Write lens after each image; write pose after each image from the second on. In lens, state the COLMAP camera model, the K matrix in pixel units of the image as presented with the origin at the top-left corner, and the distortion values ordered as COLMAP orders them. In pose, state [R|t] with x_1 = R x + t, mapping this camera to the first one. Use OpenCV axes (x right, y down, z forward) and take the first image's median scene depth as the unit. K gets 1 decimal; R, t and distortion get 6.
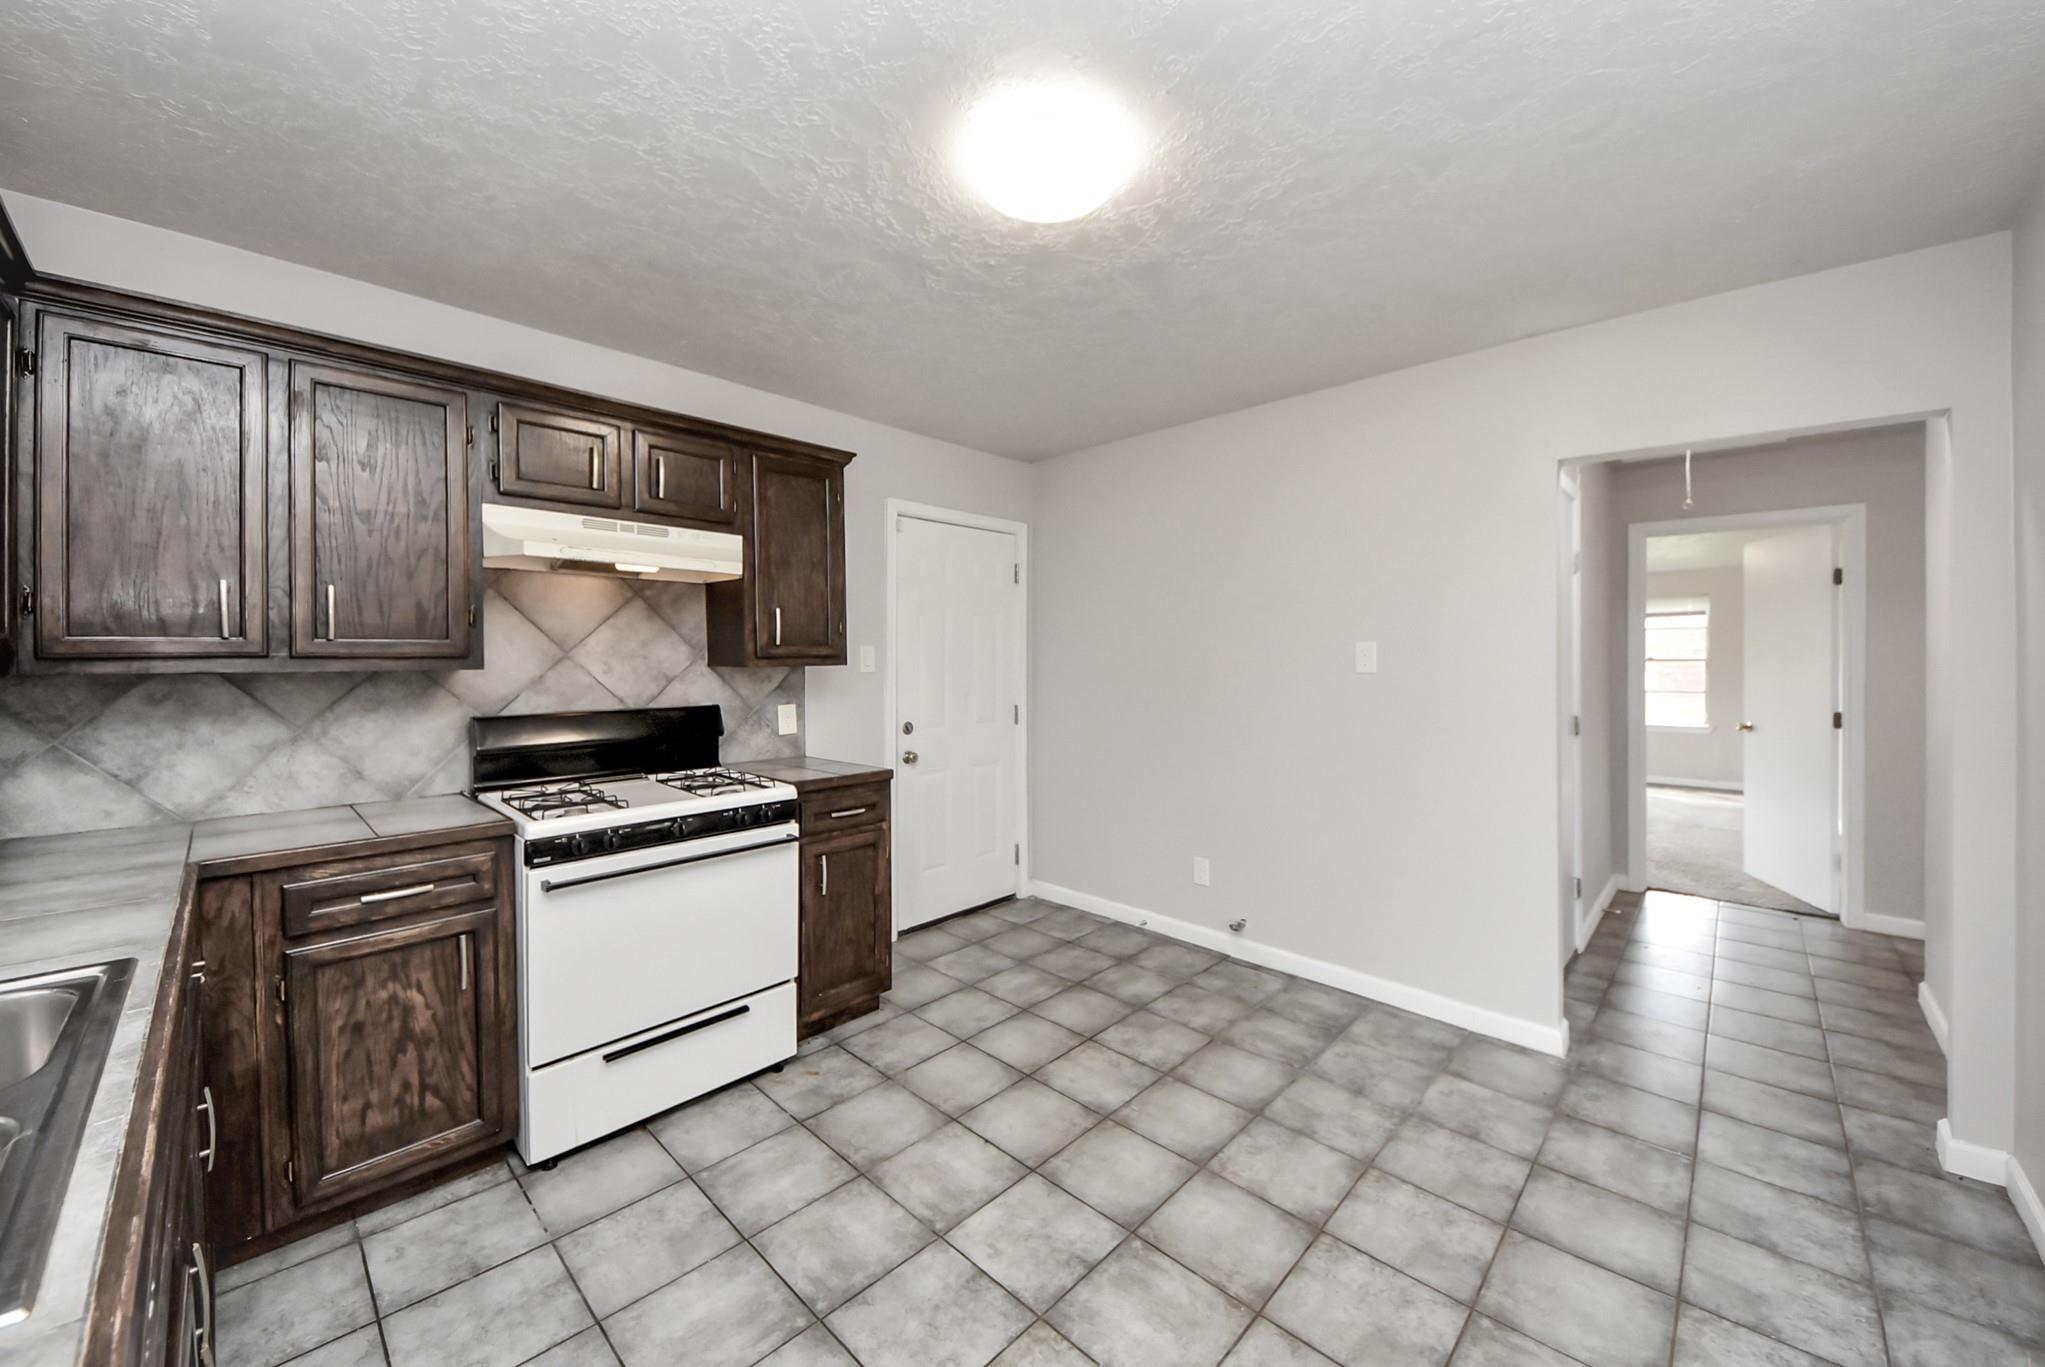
lens RADIAL K [[755.6, 0, 1029.4], [0, 755.6, 673.2], [0, 0, 1]] dist [0.047408, -0.027637]
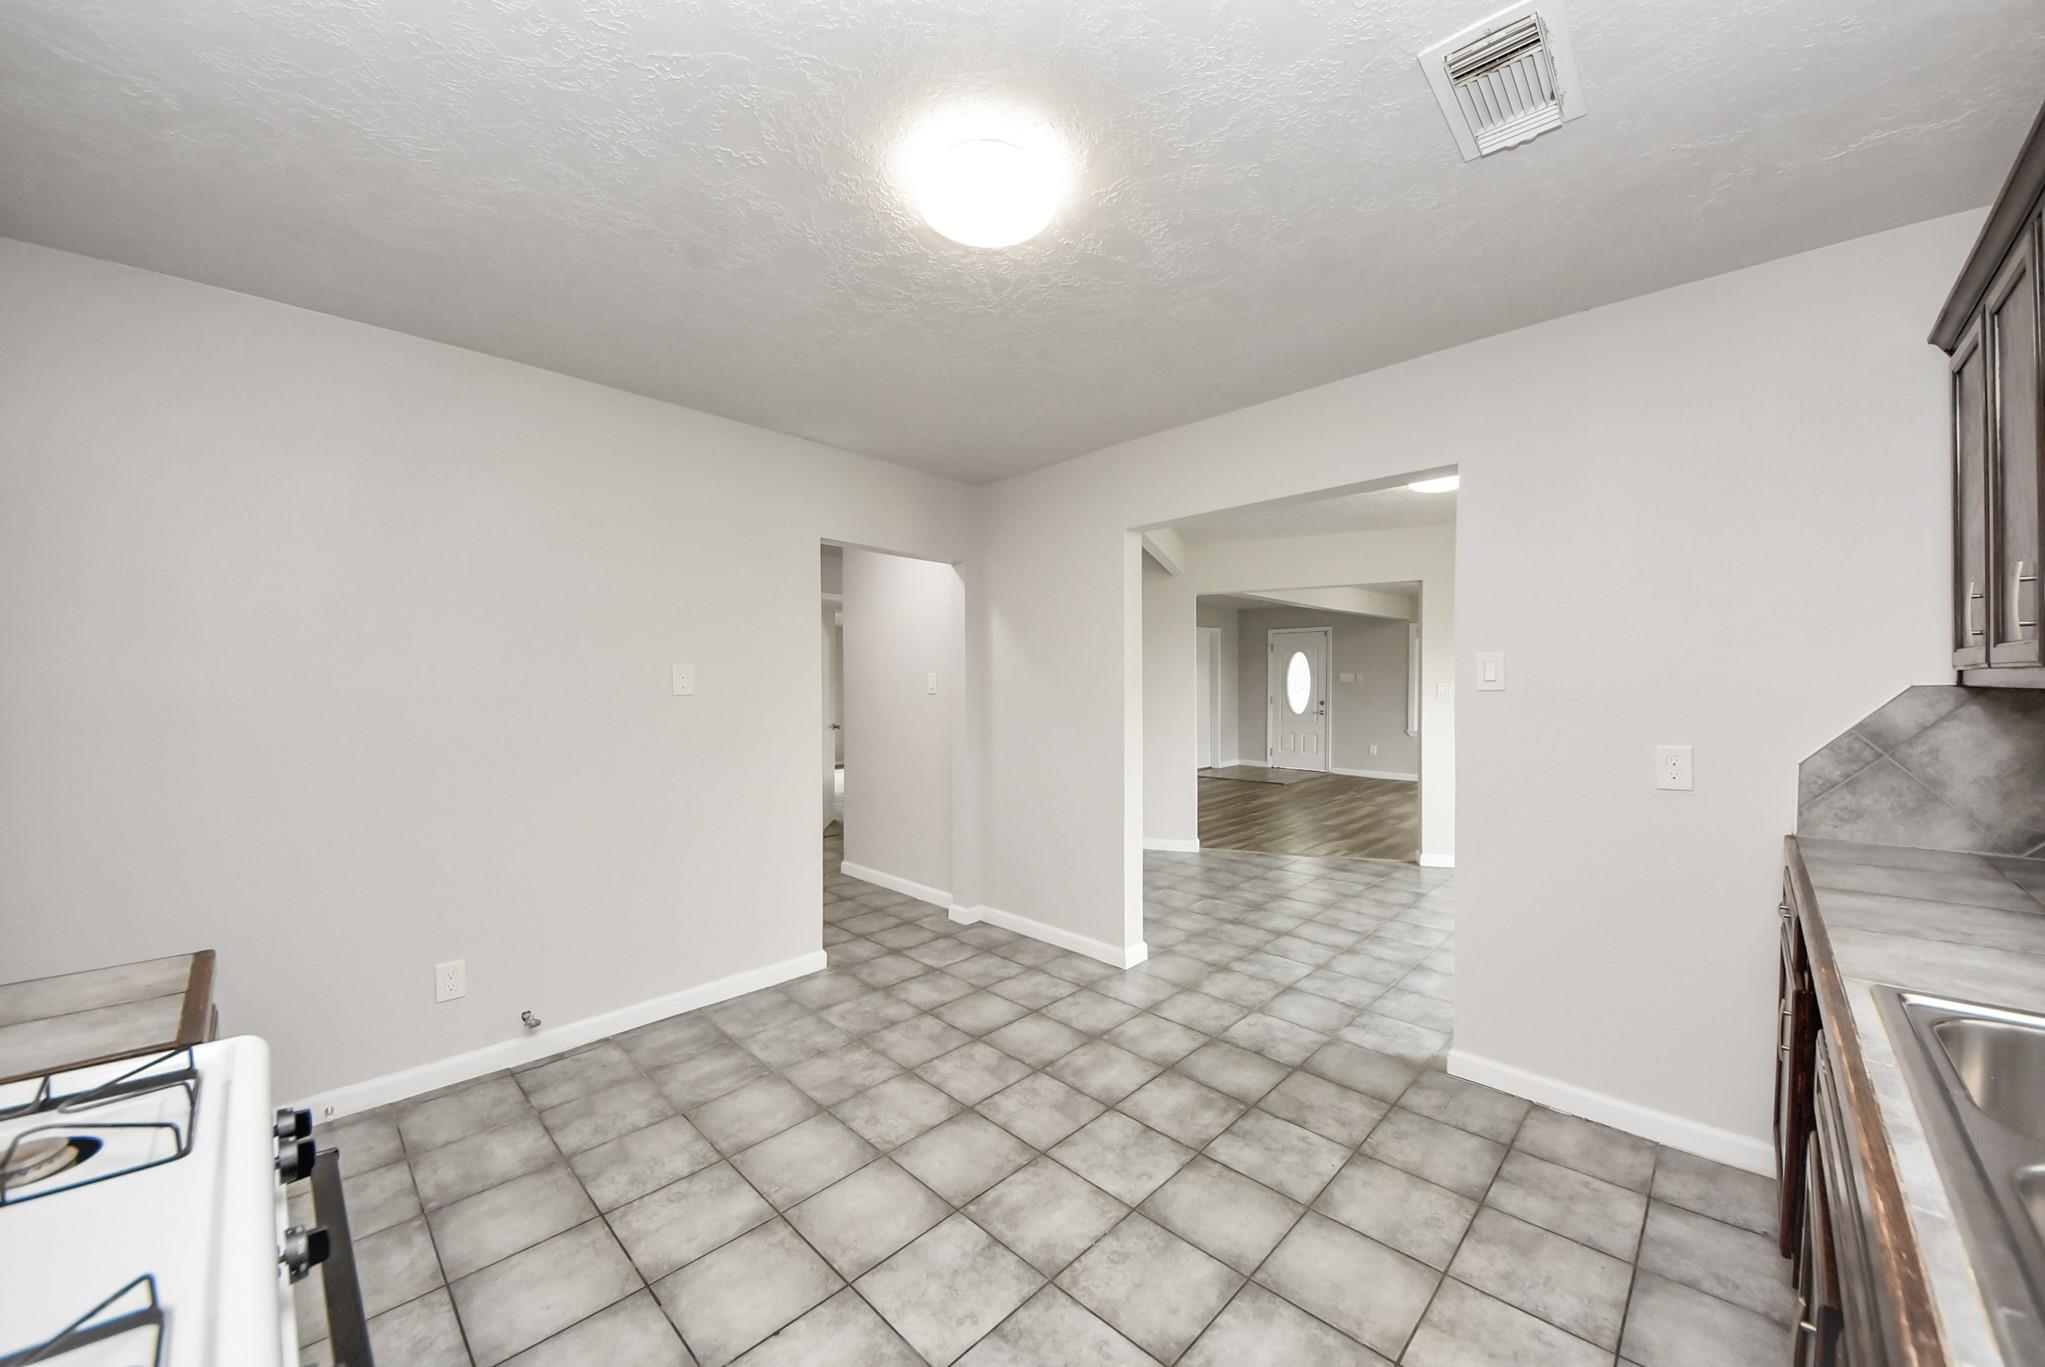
lens RADIAL K [[733.1, 0, 1023.9], [0, 733.1, 687.5], [0, 0, 1]] dist [0.045232, -0.028629]
pose [[0.018359, -0.005967, 0.999814, -0.626824], [0.024442, 0.999686, 0.005518, -0.005390], [-0.999533, 0.024336, 0.018499, 0.604540]]
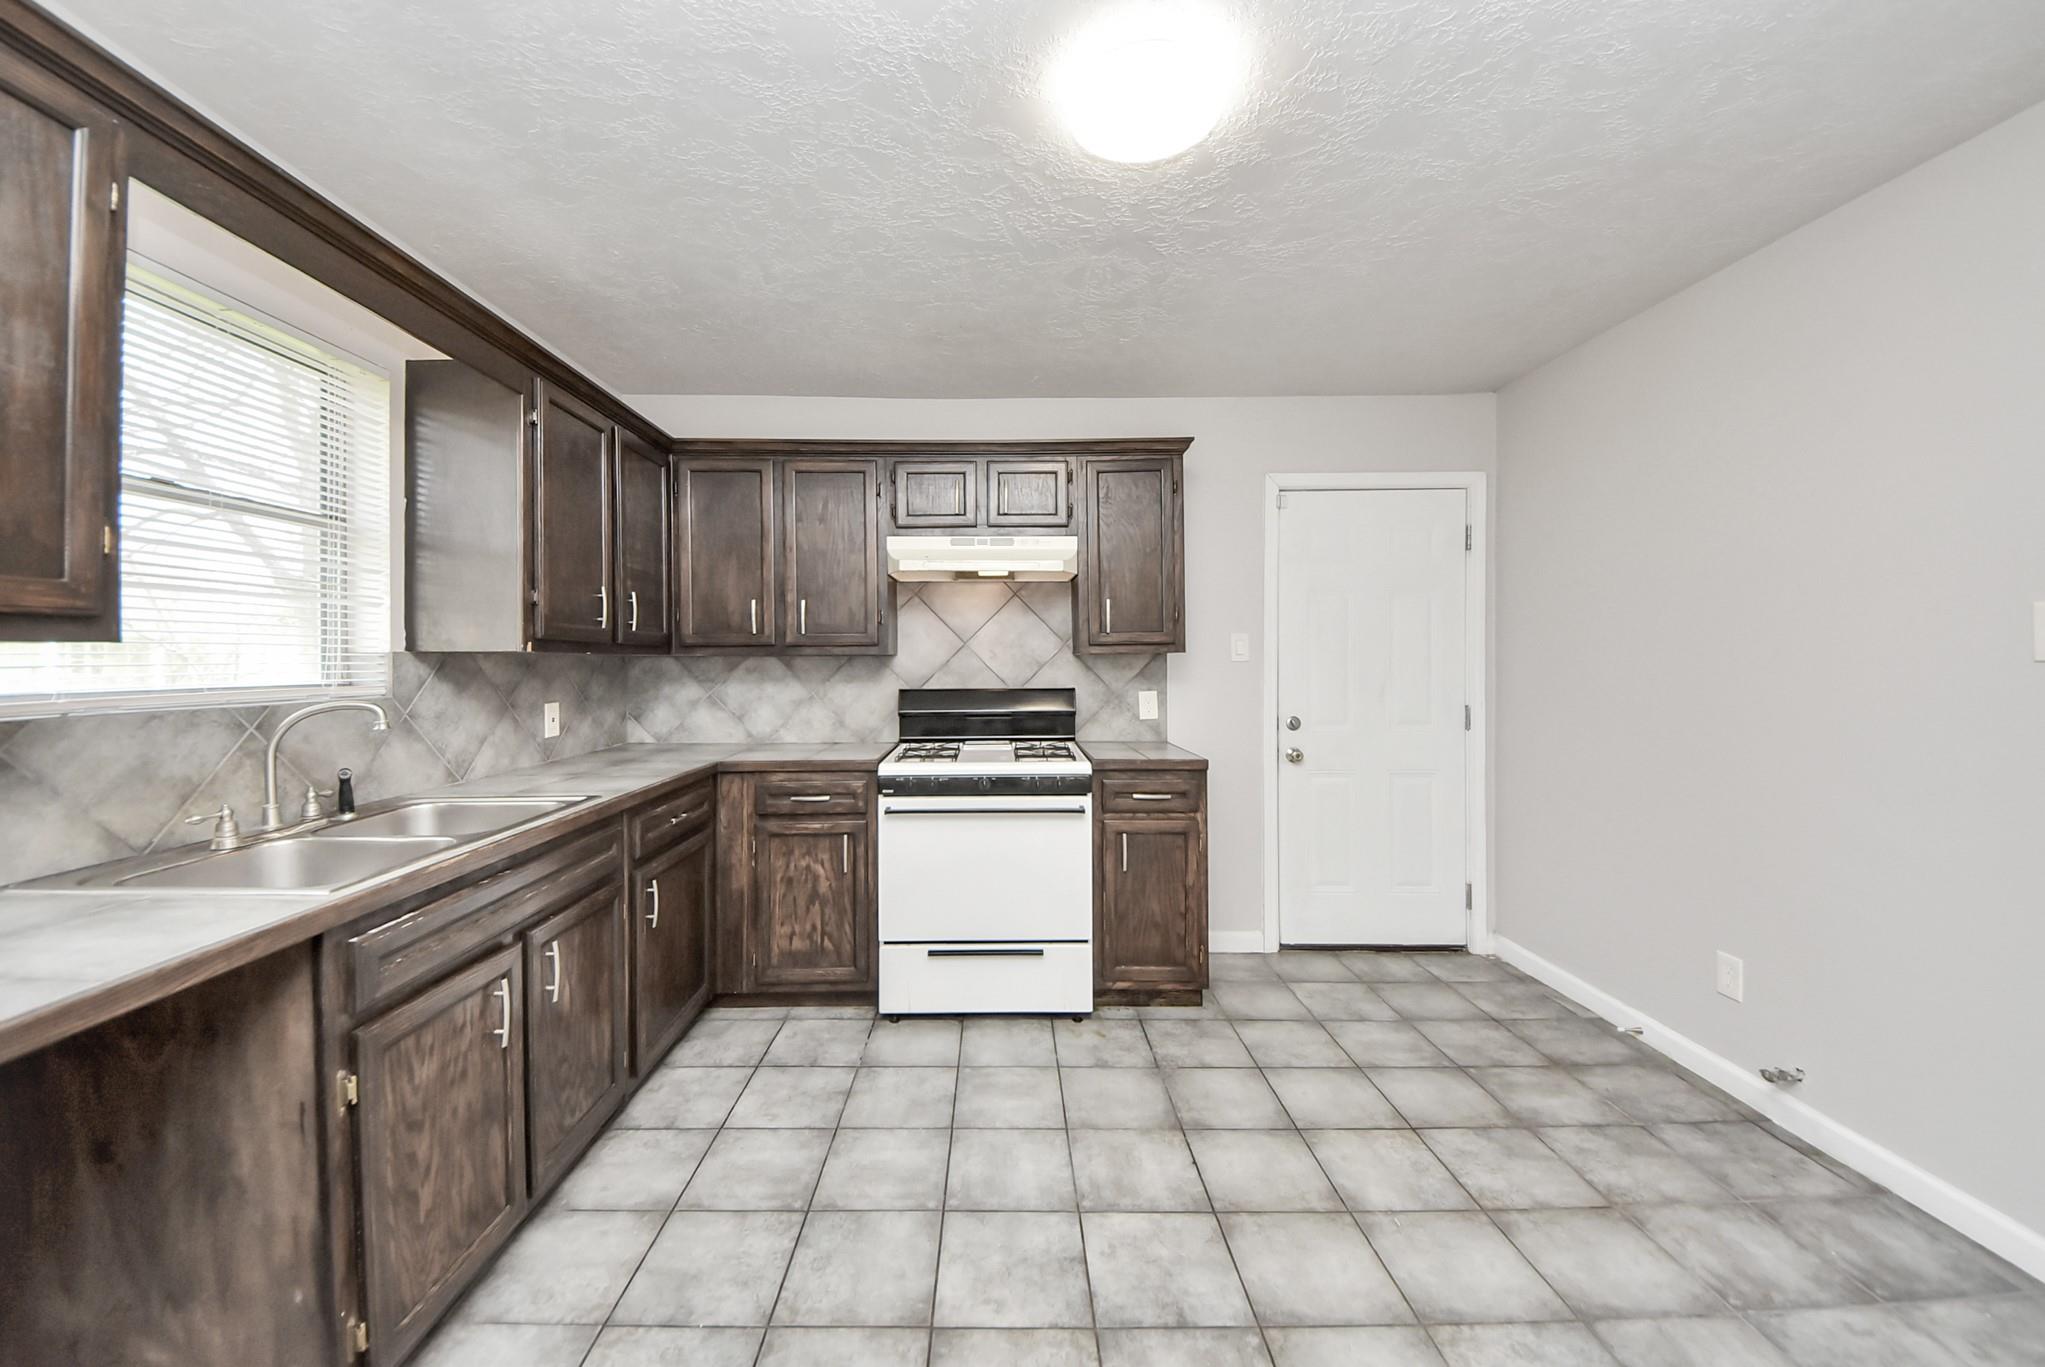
lens RADIAL K [[769.9, 0, 1006.5], [0, 769.9, 667.8], [0, 0, 1]] dist [0.047356, -0.029759]
pose [[0.691293, 0.004006, -0.722563, 0.381260], [-0.011603, 0.999917, -0.005556, 0.021415], [0.722481, 0.012225, 0.691283, 0.151041]]
